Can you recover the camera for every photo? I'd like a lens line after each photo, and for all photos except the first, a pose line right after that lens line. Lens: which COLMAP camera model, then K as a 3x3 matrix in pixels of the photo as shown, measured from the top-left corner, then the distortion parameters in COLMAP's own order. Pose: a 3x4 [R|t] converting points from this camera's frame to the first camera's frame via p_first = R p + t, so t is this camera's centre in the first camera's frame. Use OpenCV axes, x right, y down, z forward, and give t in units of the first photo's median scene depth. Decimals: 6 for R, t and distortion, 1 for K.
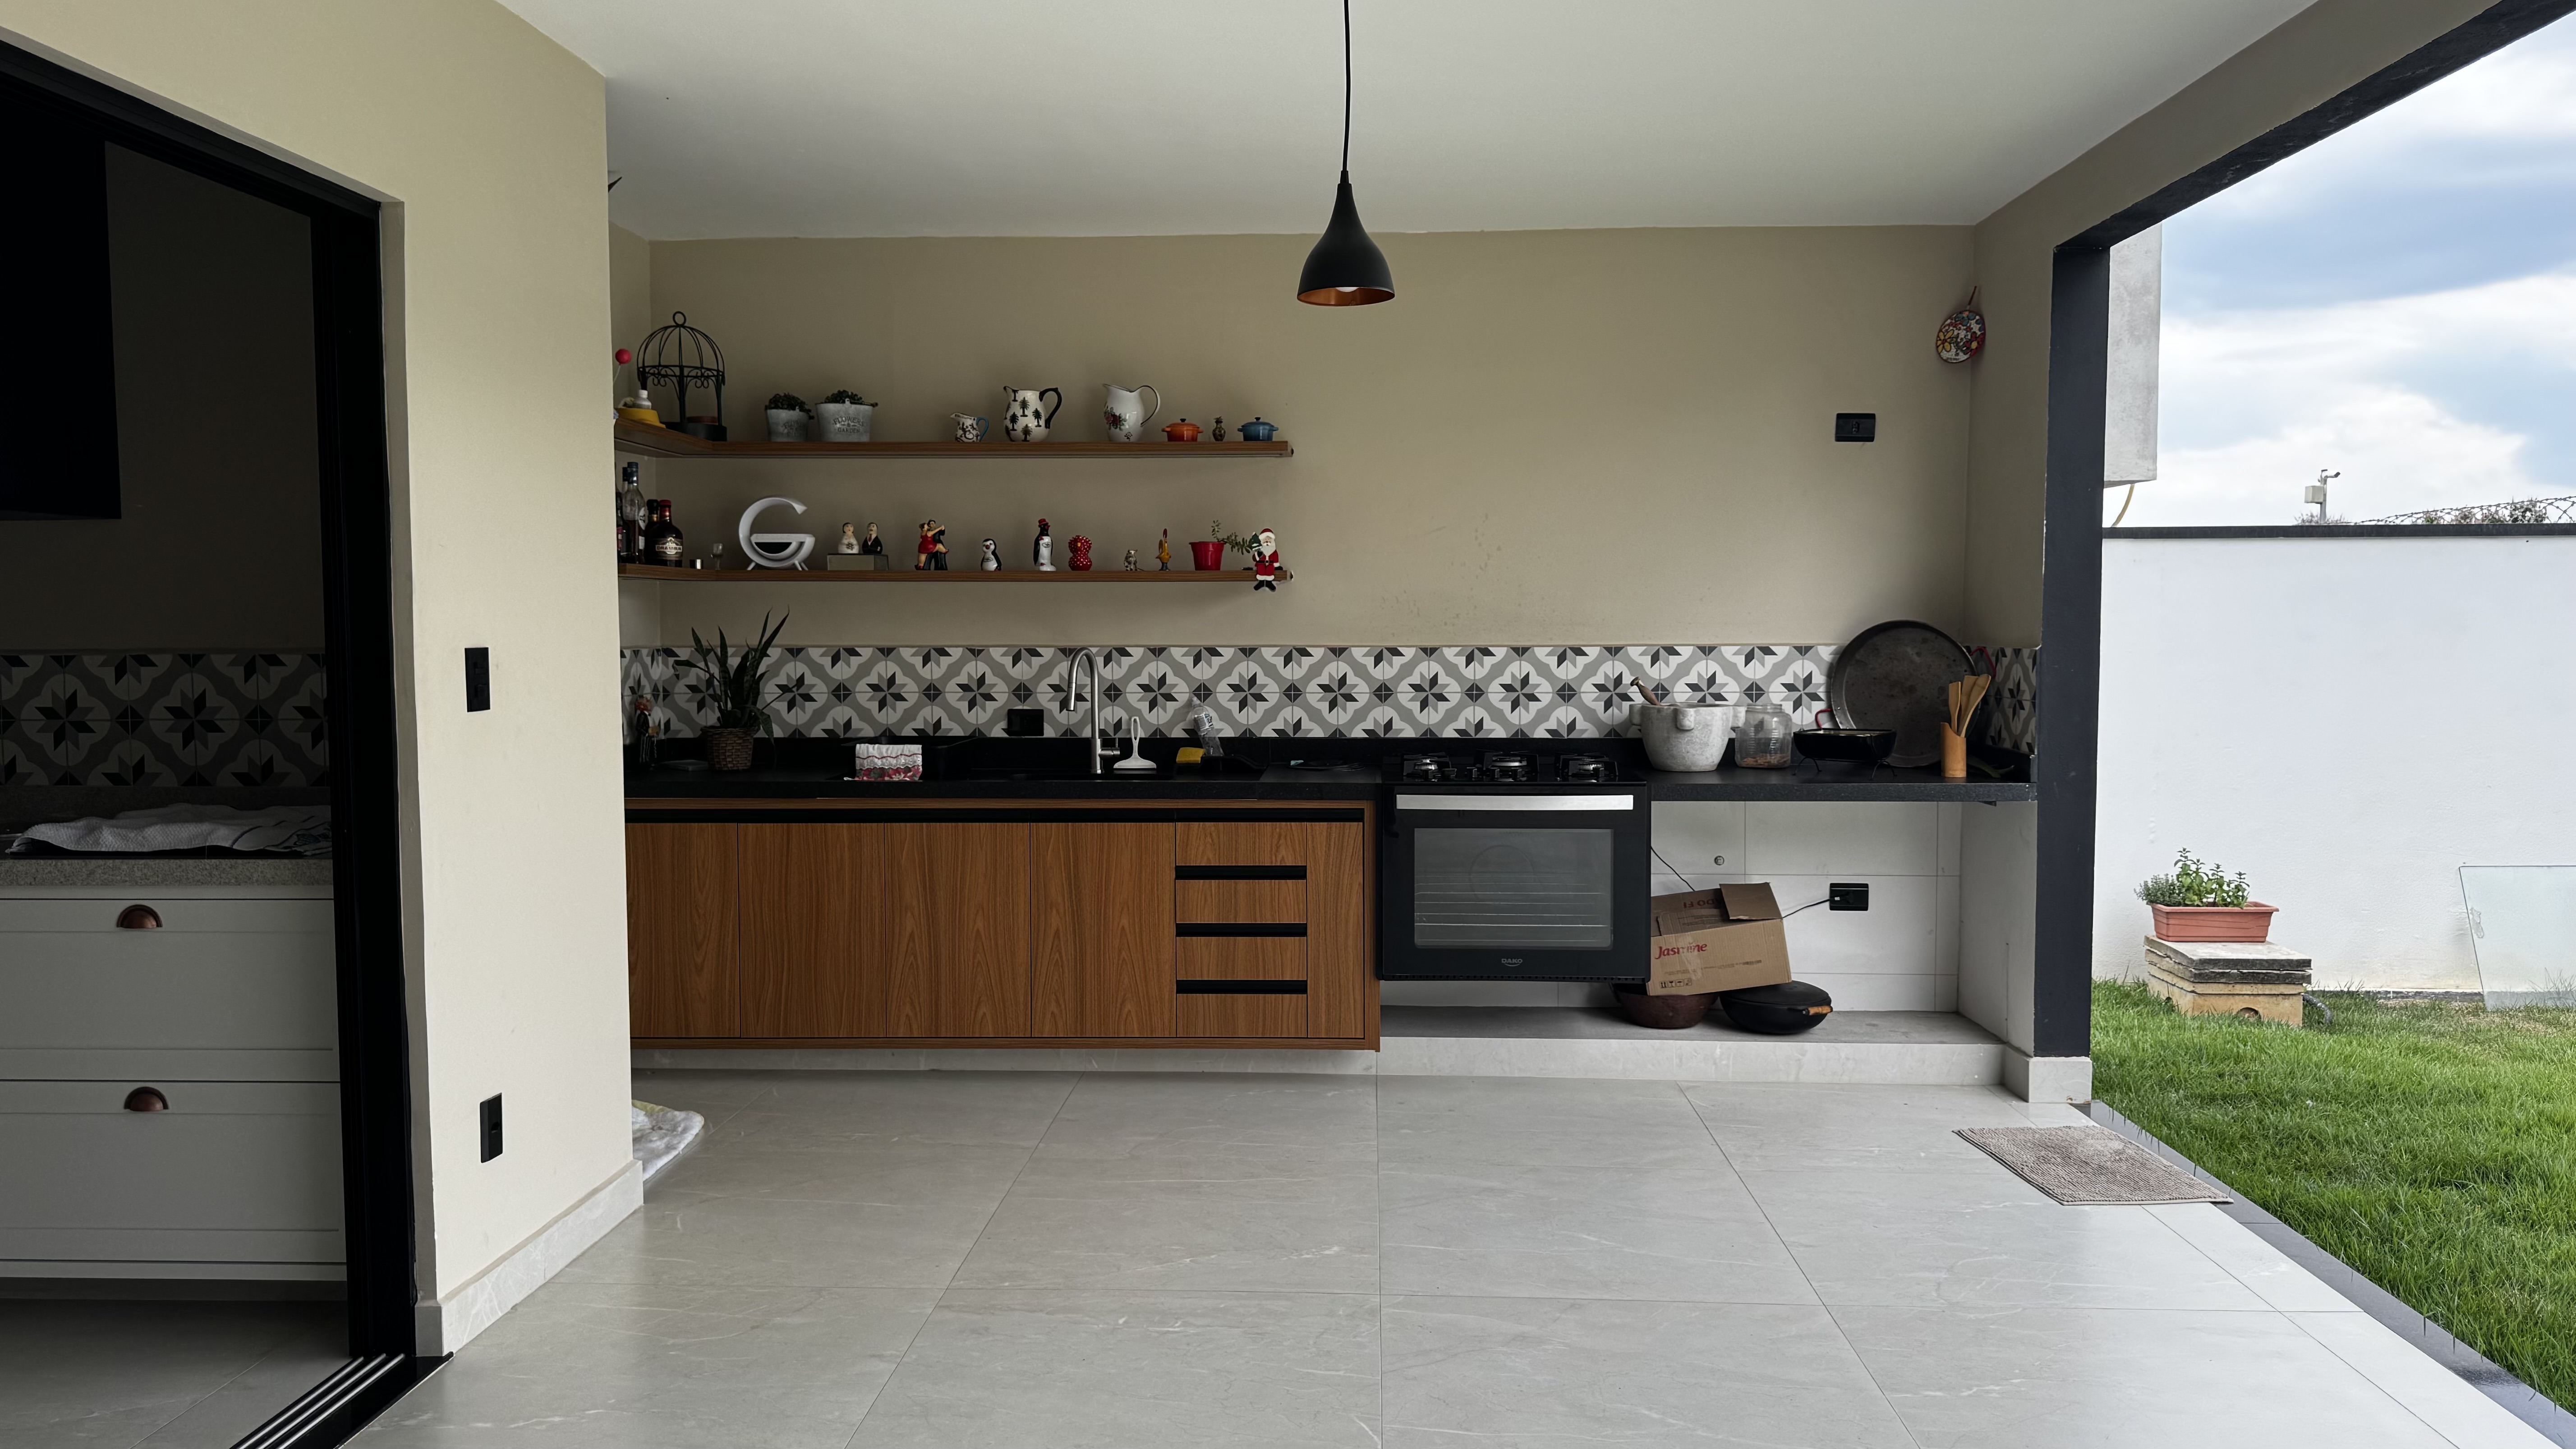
lens RADIAL K [[1822.8, 0, 1283.9], [0, 1822.8, 732.6], [0, 0, 1]] dist [0.099182, -0.138384]
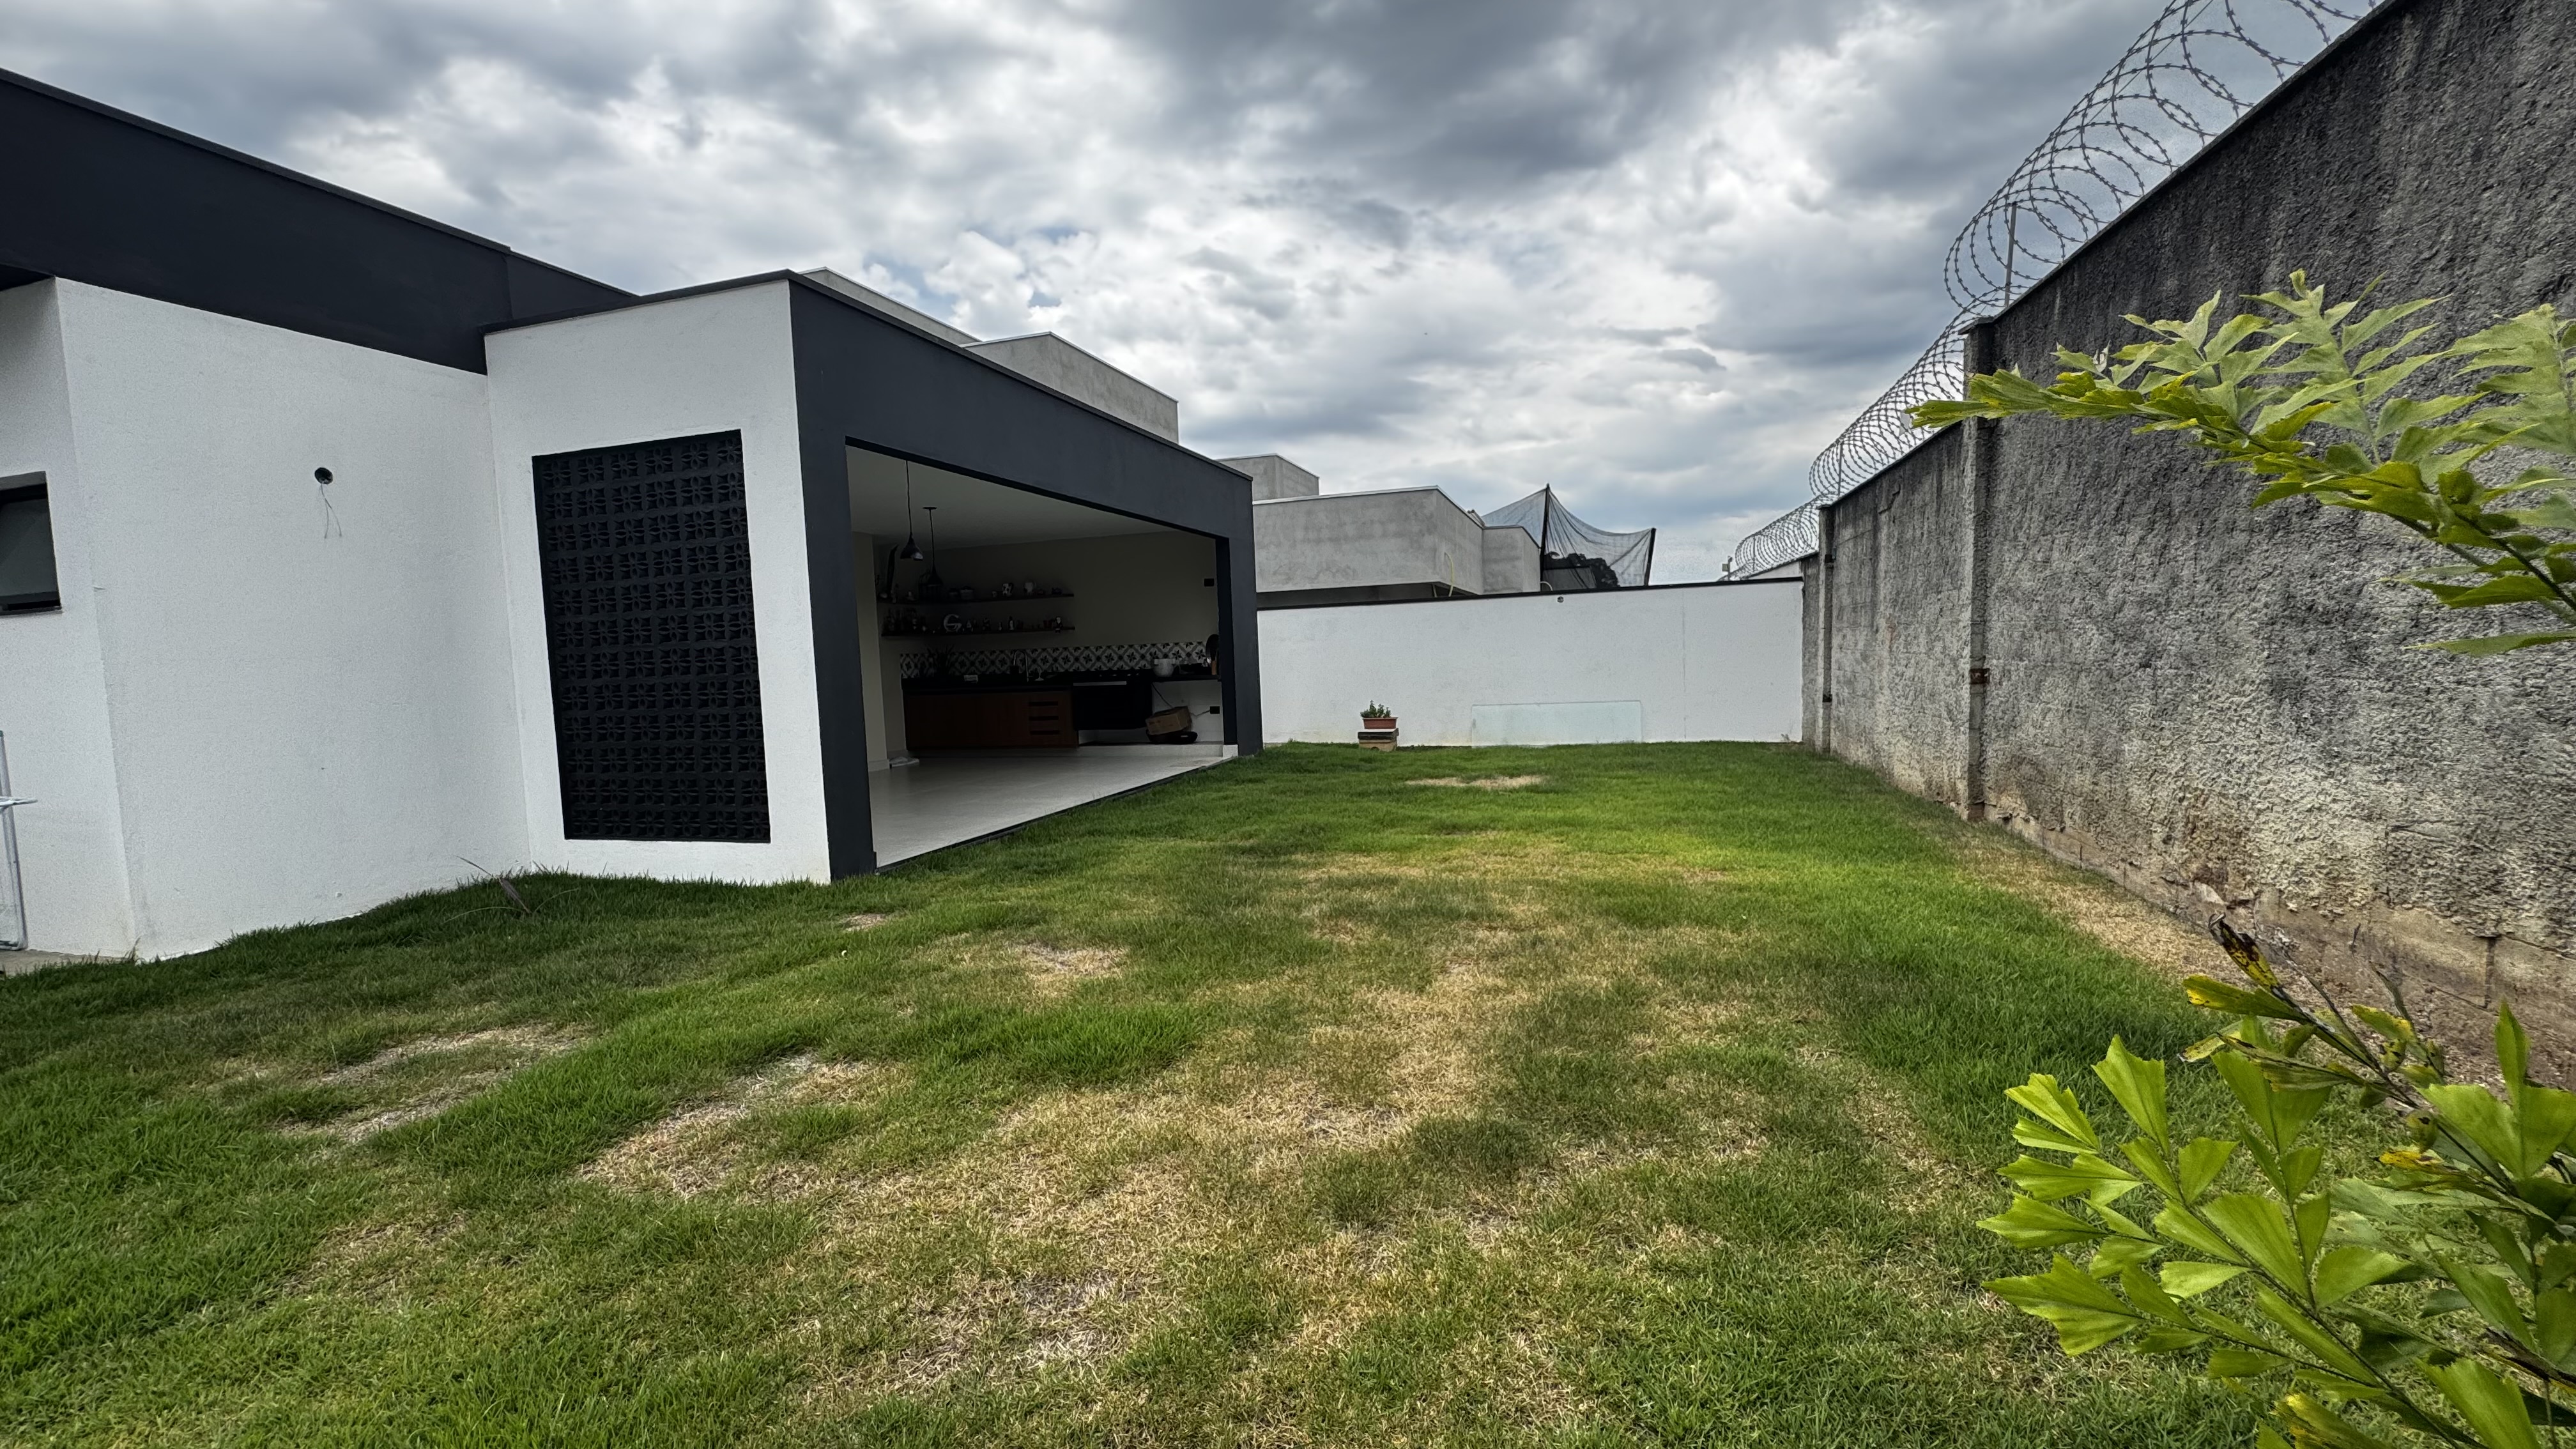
lens RADIAL K [[1036.0, 0, 1290.1], [0, 1036.0, 727.2], [0, 0, 1]] dist [-0.003534, 0.000178]
pose [[0.965474, -0.015913, -0.260013, 1.005276], [0.020796, 0.999655, 0.016039, 0.094655], [0.259668, -0.020892, 0.965472, -0.973387]]
